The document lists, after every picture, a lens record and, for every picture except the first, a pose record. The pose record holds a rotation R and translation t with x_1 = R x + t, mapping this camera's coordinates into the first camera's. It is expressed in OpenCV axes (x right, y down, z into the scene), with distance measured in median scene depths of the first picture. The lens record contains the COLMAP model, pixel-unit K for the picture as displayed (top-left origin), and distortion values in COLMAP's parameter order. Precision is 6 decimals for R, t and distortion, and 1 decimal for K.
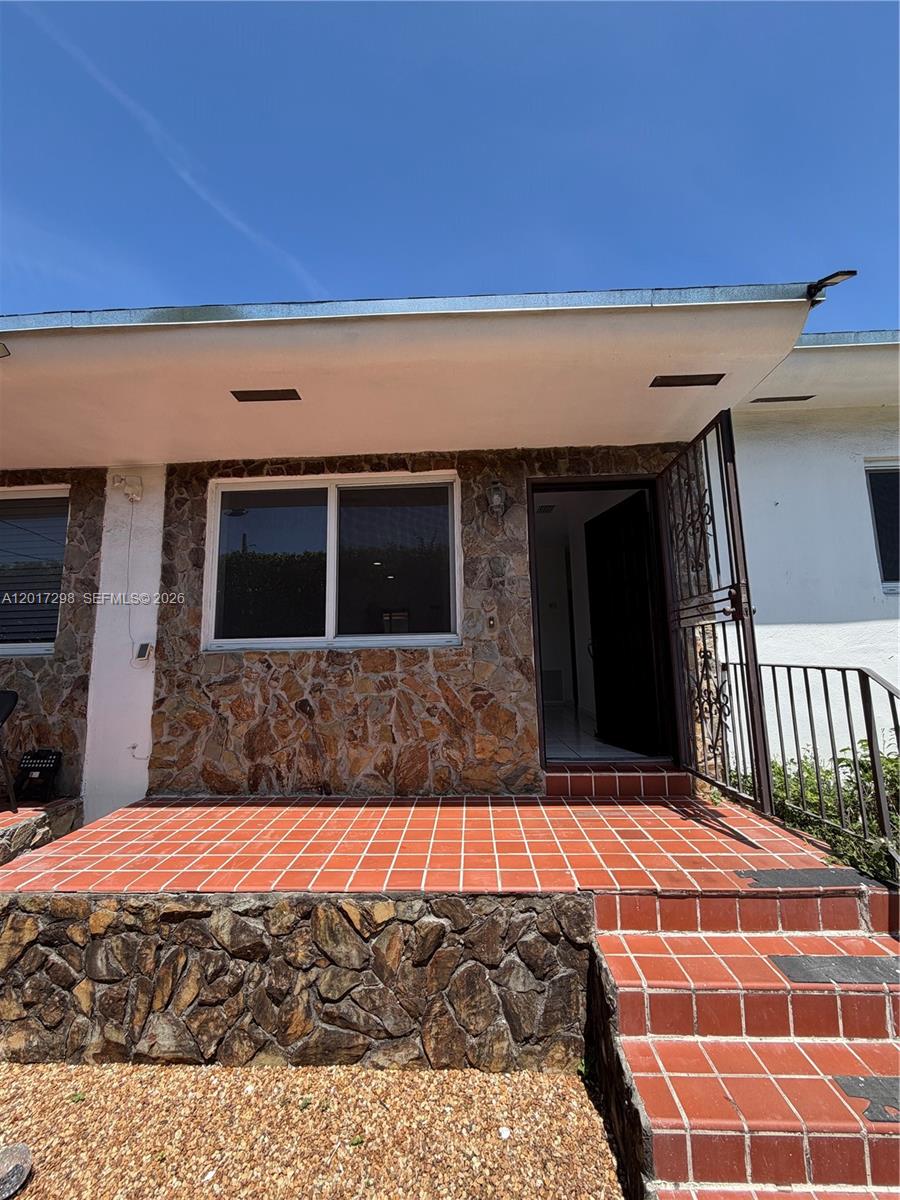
lens RADIAL K [[478.3, 0, 449.2], [0, 478.3, 595.7], [0, 0, 1]] dist [-0.000907, 0.000123]
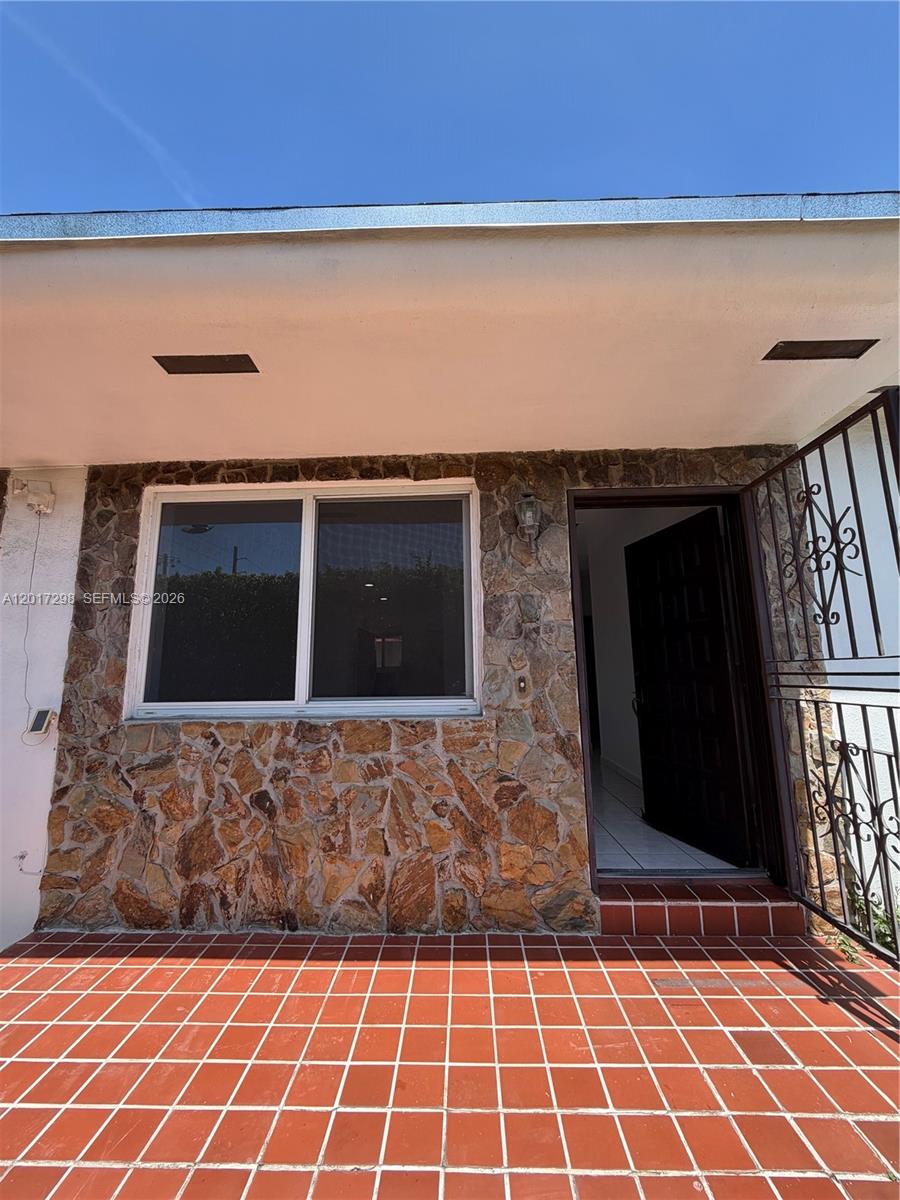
lens RADIAL K [[478.3, 0, 449.2], [0, 478.3, 595.7], [0, 0, 1]] dist [-0.000907, 0.000123]
pose [[0.999852, 0.008563, 0.014906, -0.035257], [-0.008104, 0.999499, -0.030591, -0.056825], [-0.015160, 0.030466, 0.999421, 0.265381]]
